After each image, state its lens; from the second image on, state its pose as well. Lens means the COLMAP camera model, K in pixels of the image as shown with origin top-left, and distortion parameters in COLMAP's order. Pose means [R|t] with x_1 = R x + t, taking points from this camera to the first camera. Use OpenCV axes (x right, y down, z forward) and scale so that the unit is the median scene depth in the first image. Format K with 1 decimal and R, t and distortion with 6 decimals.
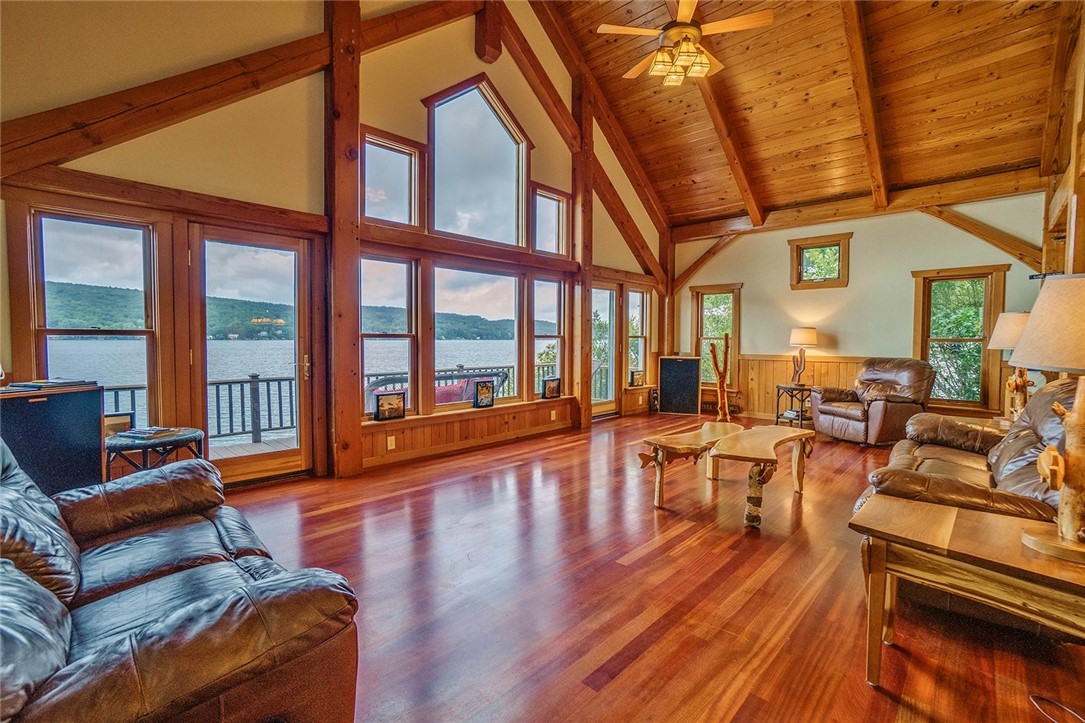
lens RADIAL K [[491.3, 0, 544.6], [0, 491.3, 349.9], [0, 0, 1]] dist [-0.002237, -0.000260]
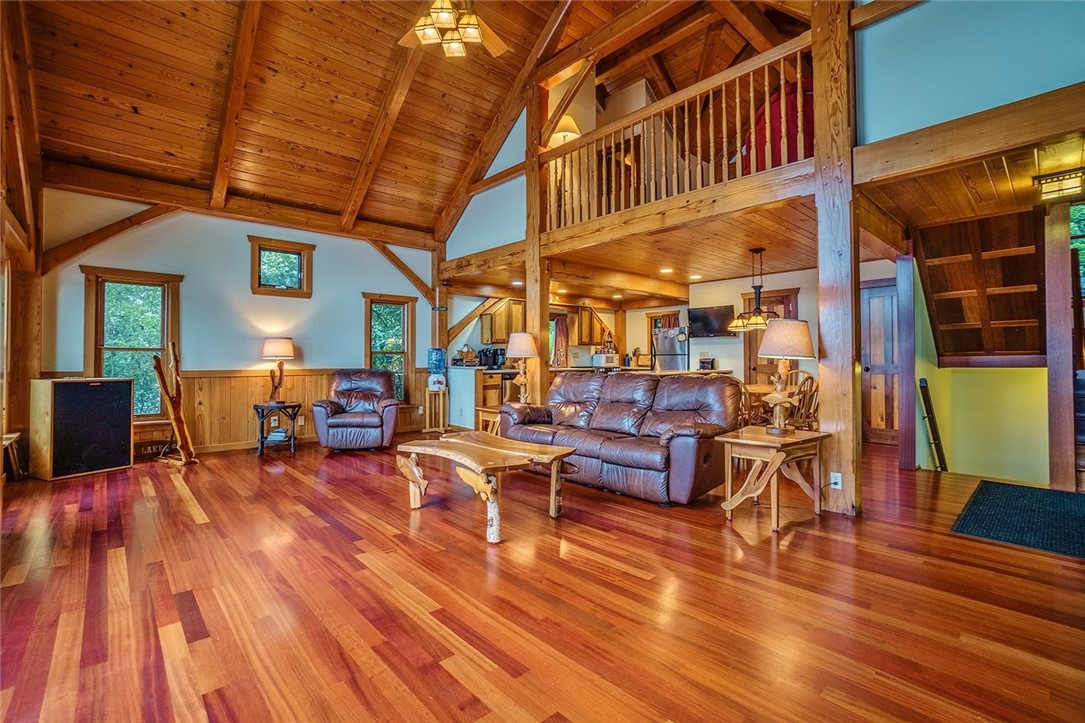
lens RADIAL K [[491.3, 0, 544.6], [0, 491.3, 349.9], [0, 0, 1]] dist [-0.002237, -0.000260]
pose [[0.080315, 0.010169, 0.996718, -0.312228], [0.020279, 0.999724, -0.011834, -0.002865], [-0.996563, 0.021163, 0.080087, 0.420169]]
